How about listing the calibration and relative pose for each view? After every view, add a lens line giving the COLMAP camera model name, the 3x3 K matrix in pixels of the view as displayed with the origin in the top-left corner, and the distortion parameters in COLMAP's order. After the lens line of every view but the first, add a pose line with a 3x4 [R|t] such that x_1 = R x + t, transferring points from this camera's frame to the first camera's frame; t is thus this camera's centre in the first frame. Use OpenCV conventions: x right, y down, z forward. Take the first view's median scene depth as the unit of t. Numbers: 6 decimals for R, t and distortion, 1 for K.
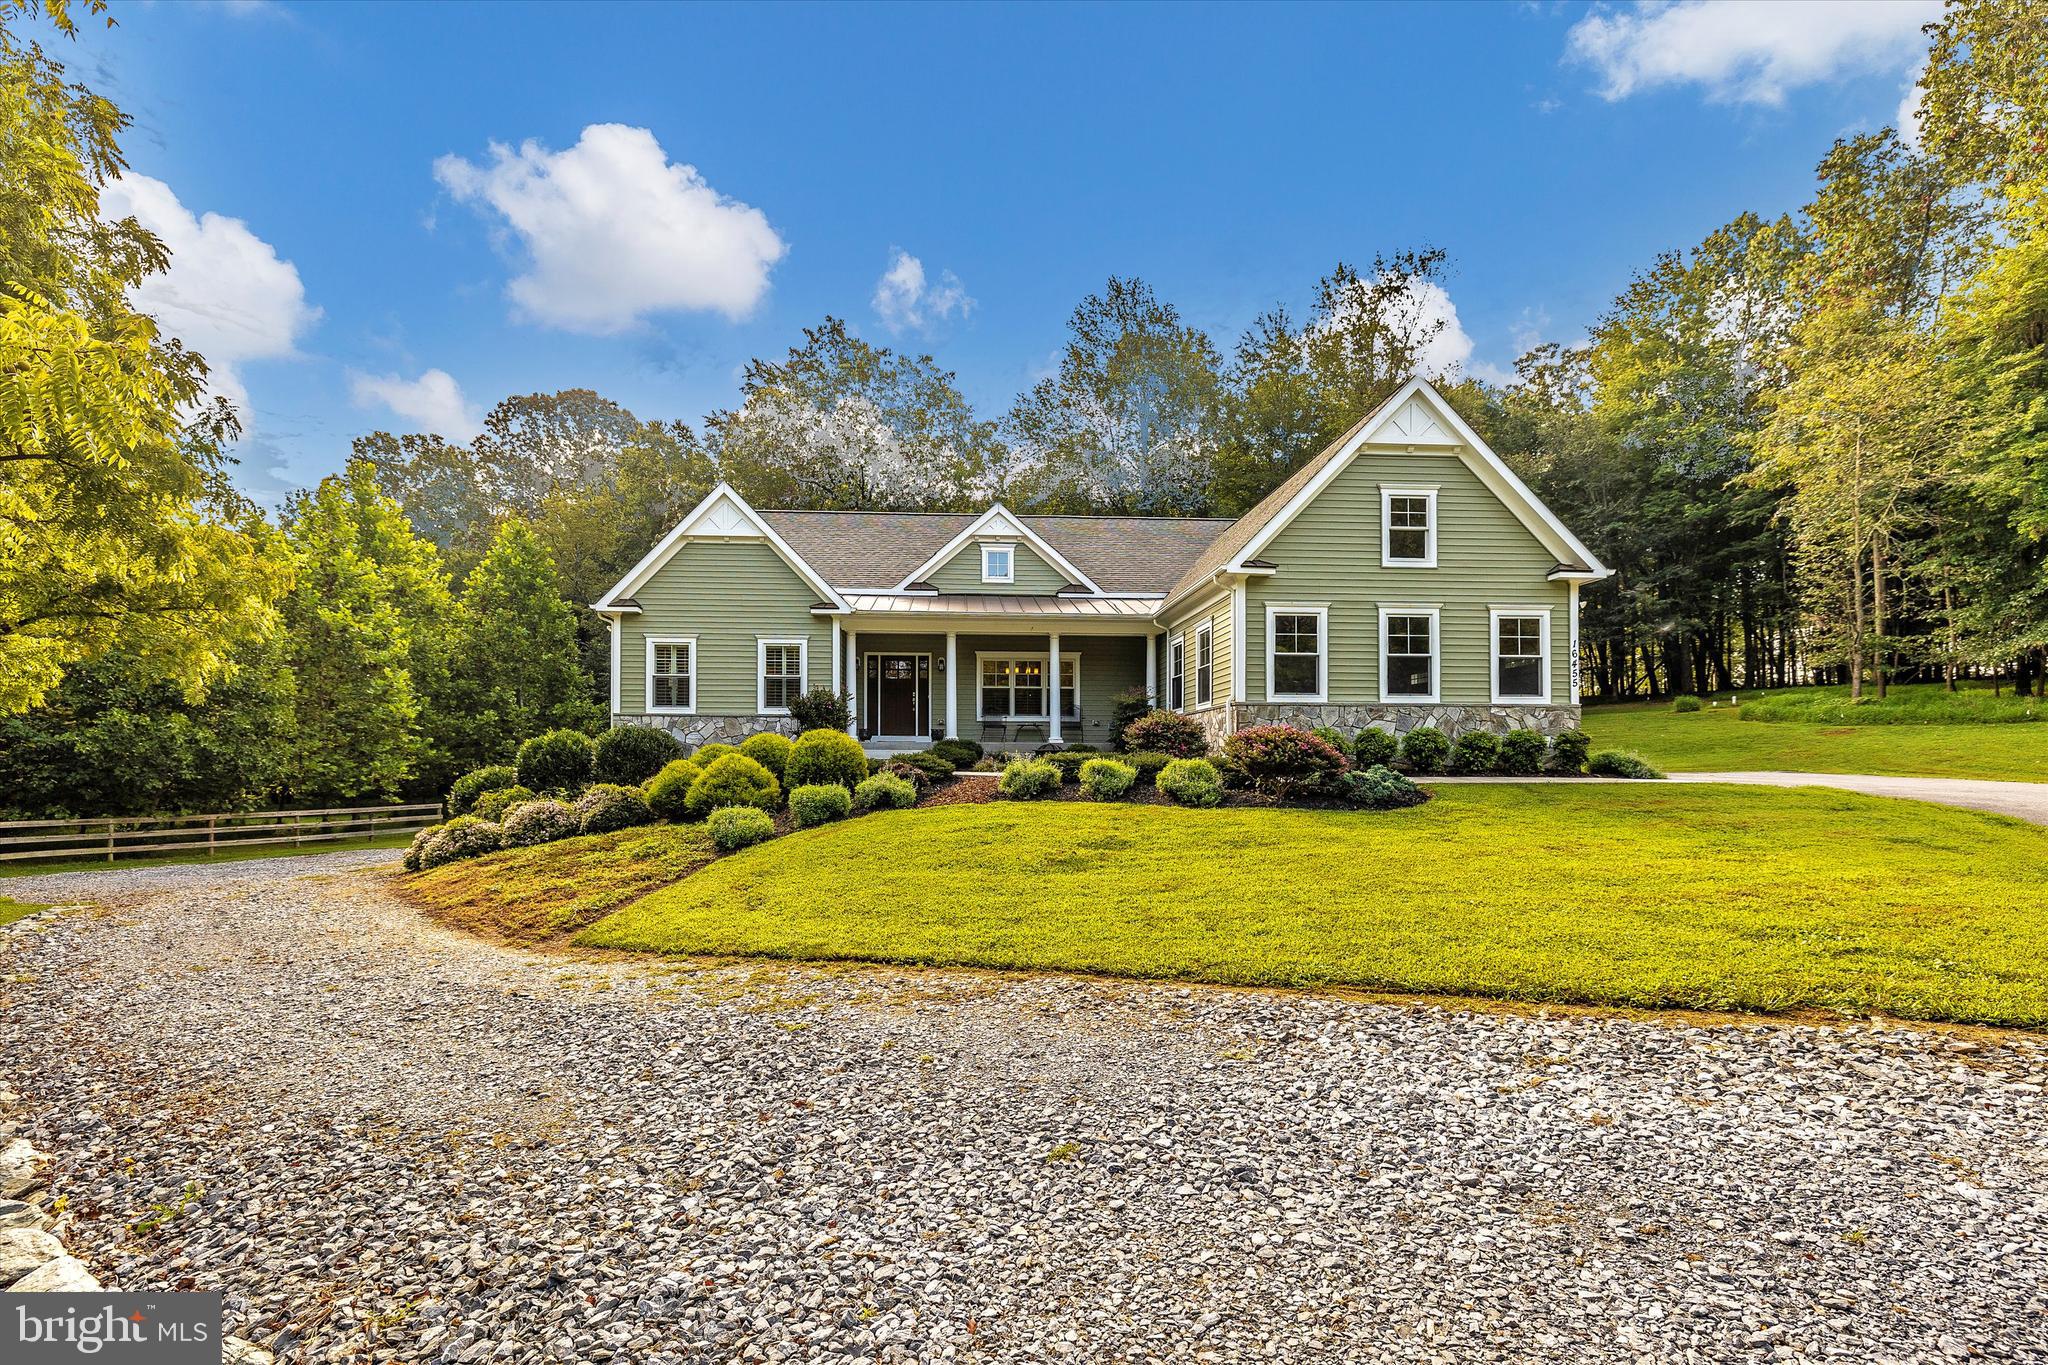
lens RADIAL K [[912.1, 0, 983.2], [0, 912.1, 755.6], [0, 0, 1]] dist [-0.001135, 0.000443]
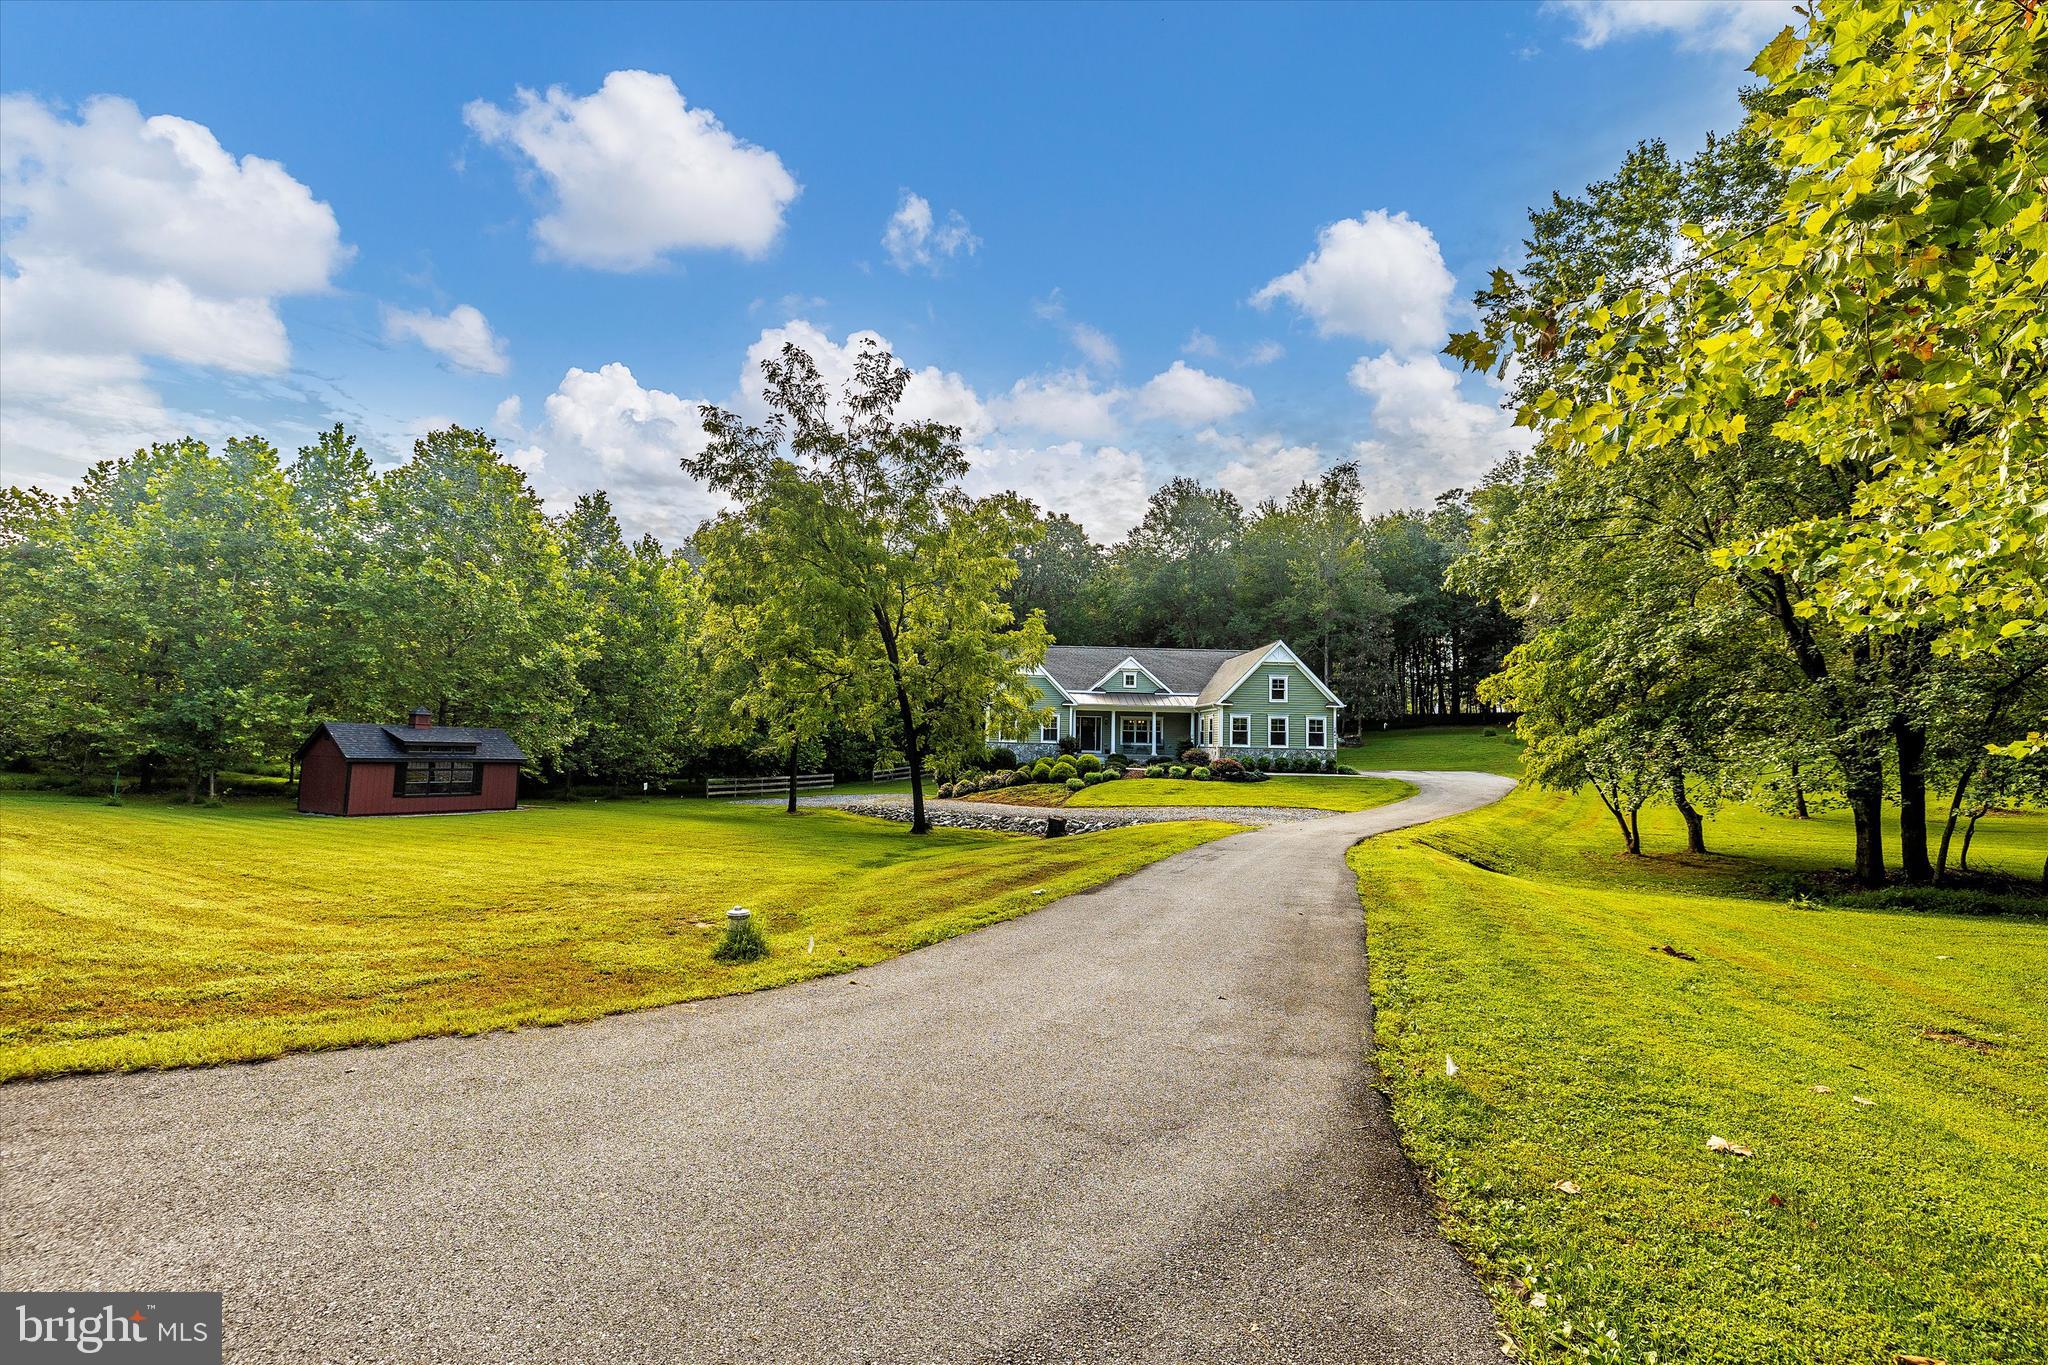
lens RADIAL K [[862.6, 0, 1014.9], [0, 862.6, 684.3], [0, 0, 1]] dist [-0.006268, 0.000184]
pose [[0.999325, 0.015617, -0.033241, -0.299668], [-0.017539, 0.998143, -0.058338, -0.084645], [0.032268, 0.058882, 0.997743, -1.831475]]
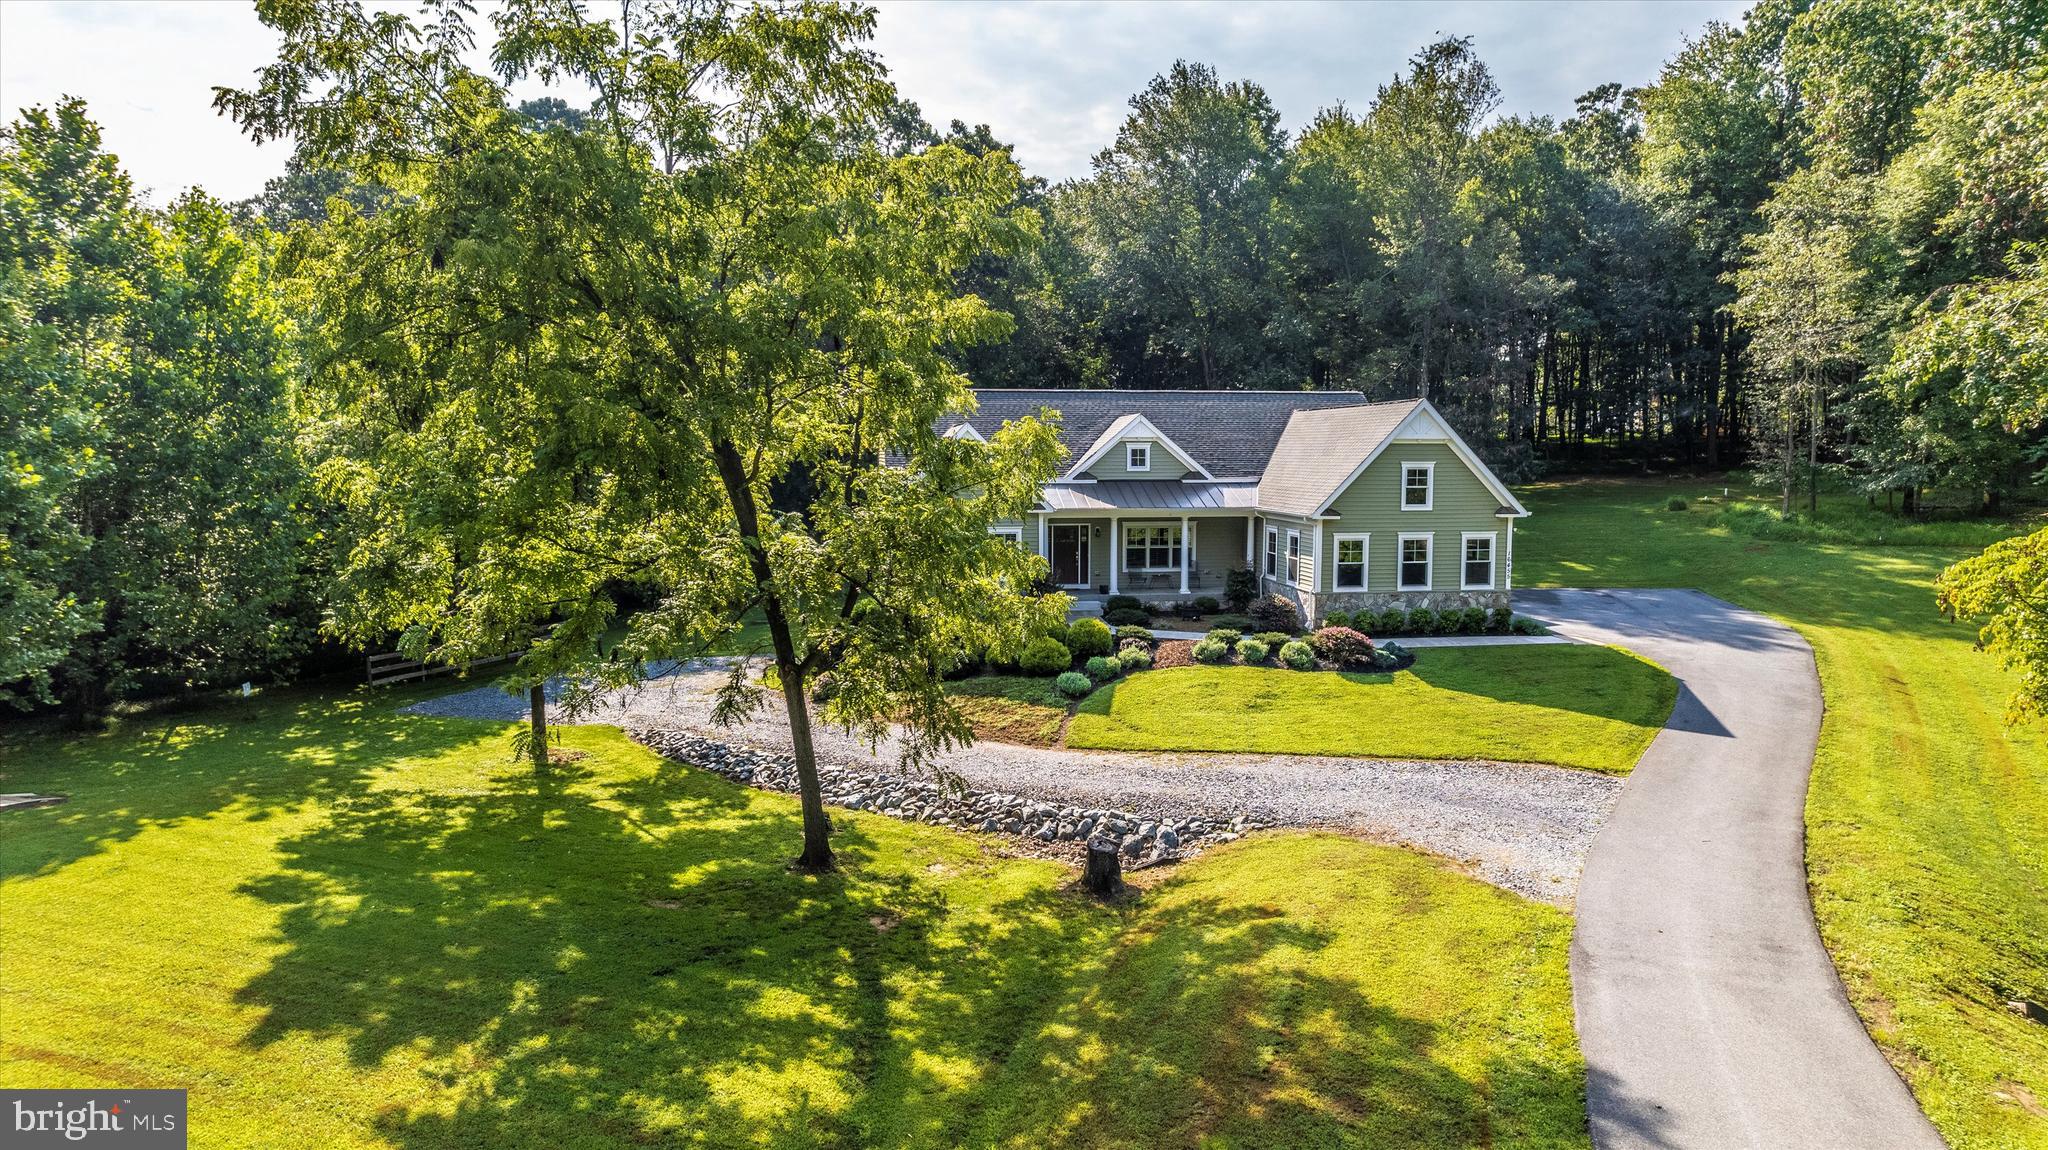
lens RADIAL K [[1304.6, 0, 1024.0], [0, 1304.6, 575.0], [0, 0, 1]] dist [-0.049734, 0.069526]
pose [[0.995709, -0.013616, 0.091530, -0.472384], [0.003959, 0.994478, 0.104866, -0.338964], [-0.092453, -0.104054, 0.990265, -1.311978]]
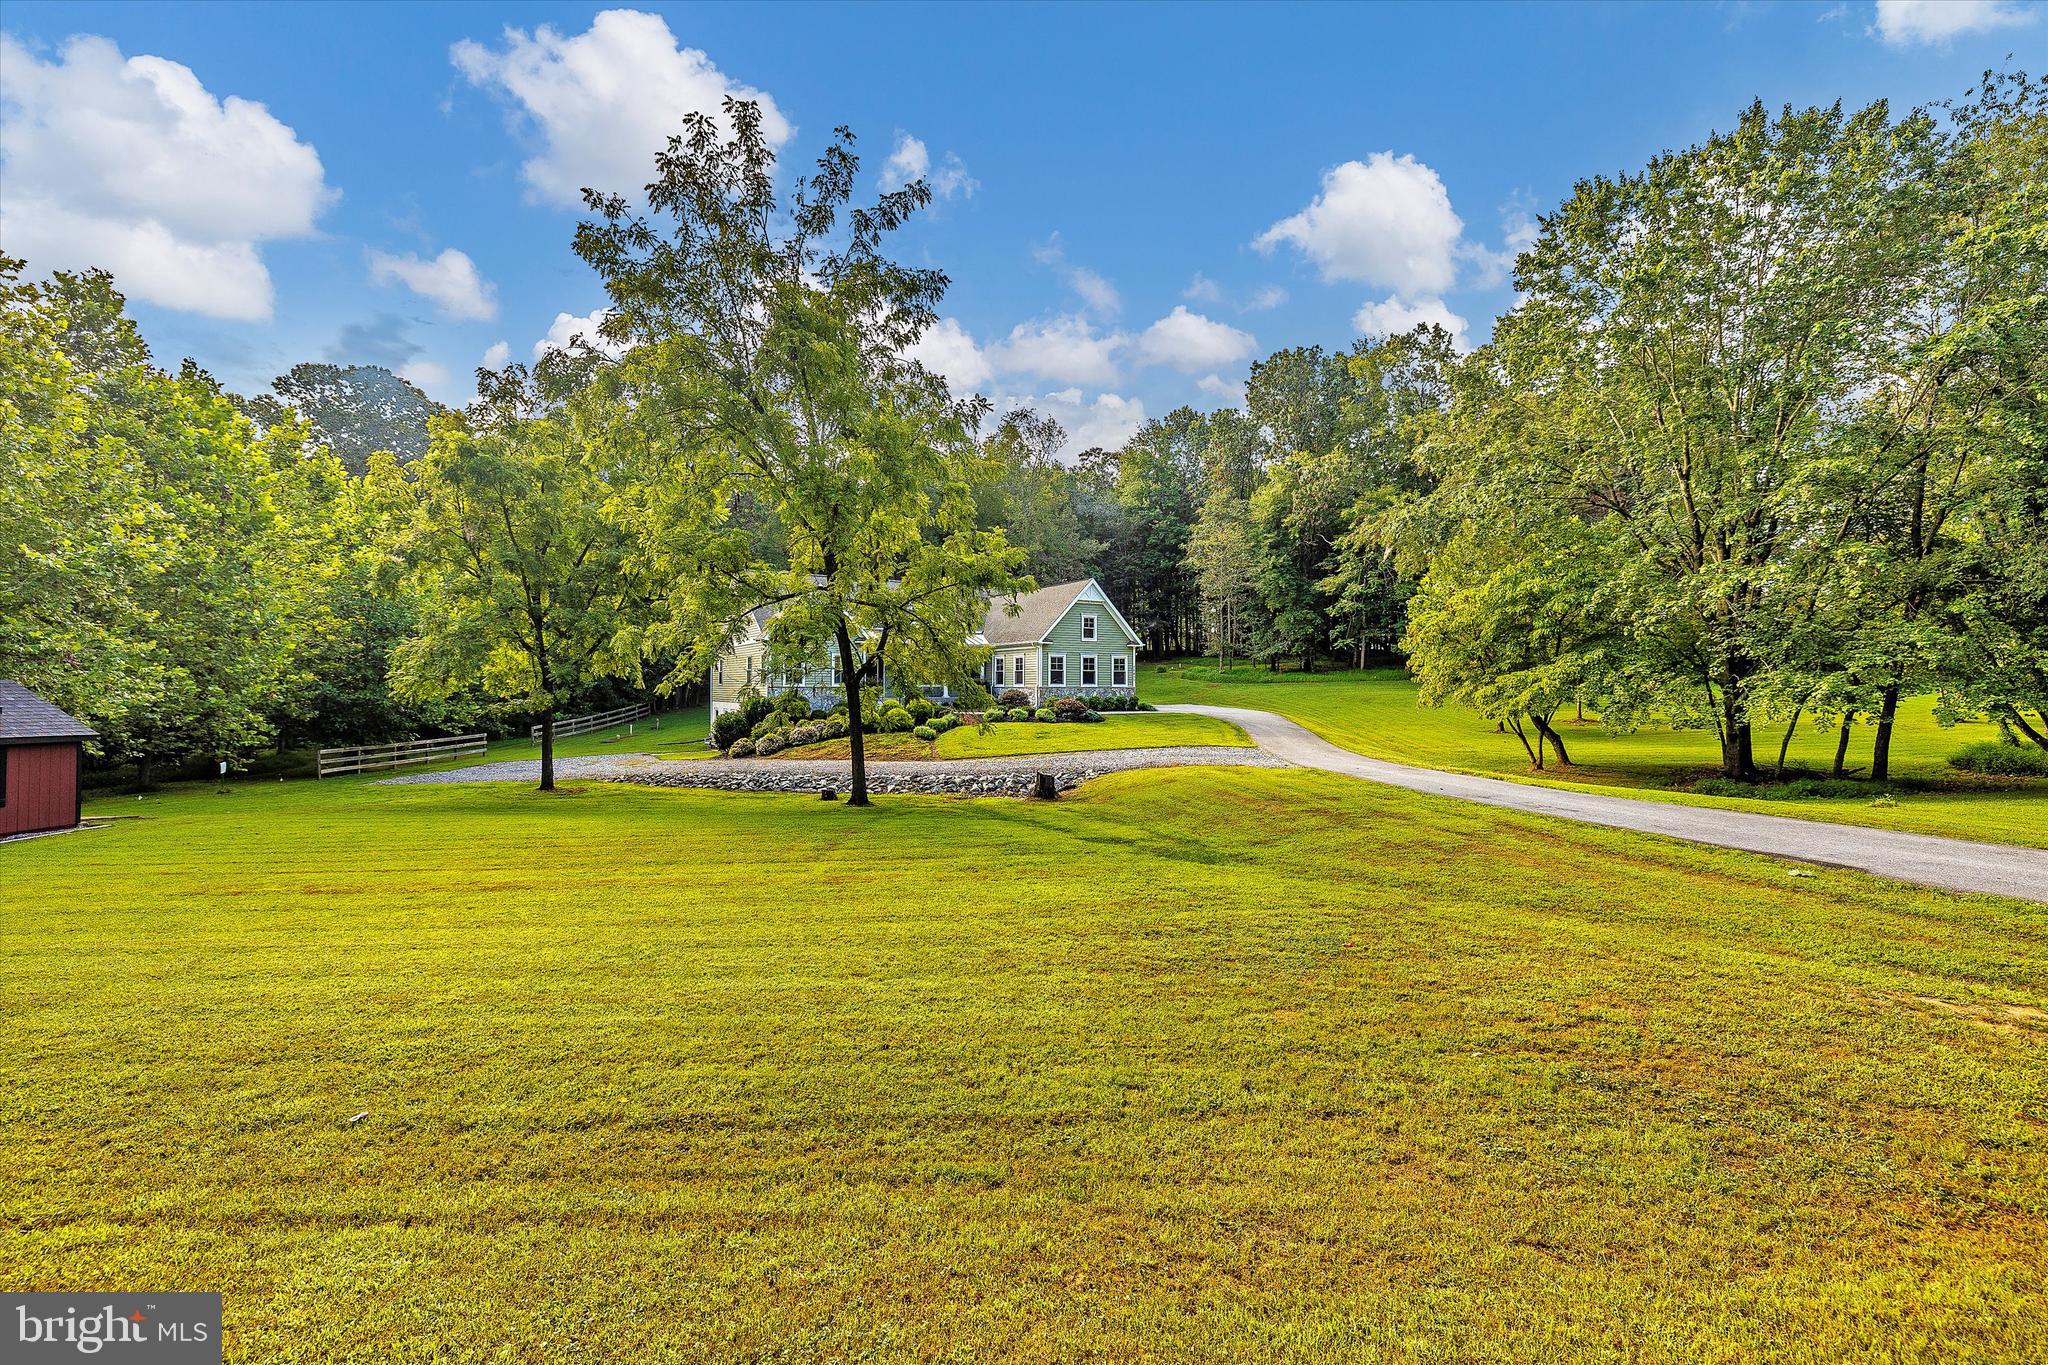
lens RADIAL K [[858.9, 0, 1023.4], [0, 858.9, 678.6], [0, 0, 1]] dist [-0.002609, 0.000025]
pose [[0.877429, 0.002486, 0.479700, -1.054520], [-0.003201, 0.999995, 0.000673, -0.084517], [-0.479695, -0.002126, 0.877433, -1.343576]]
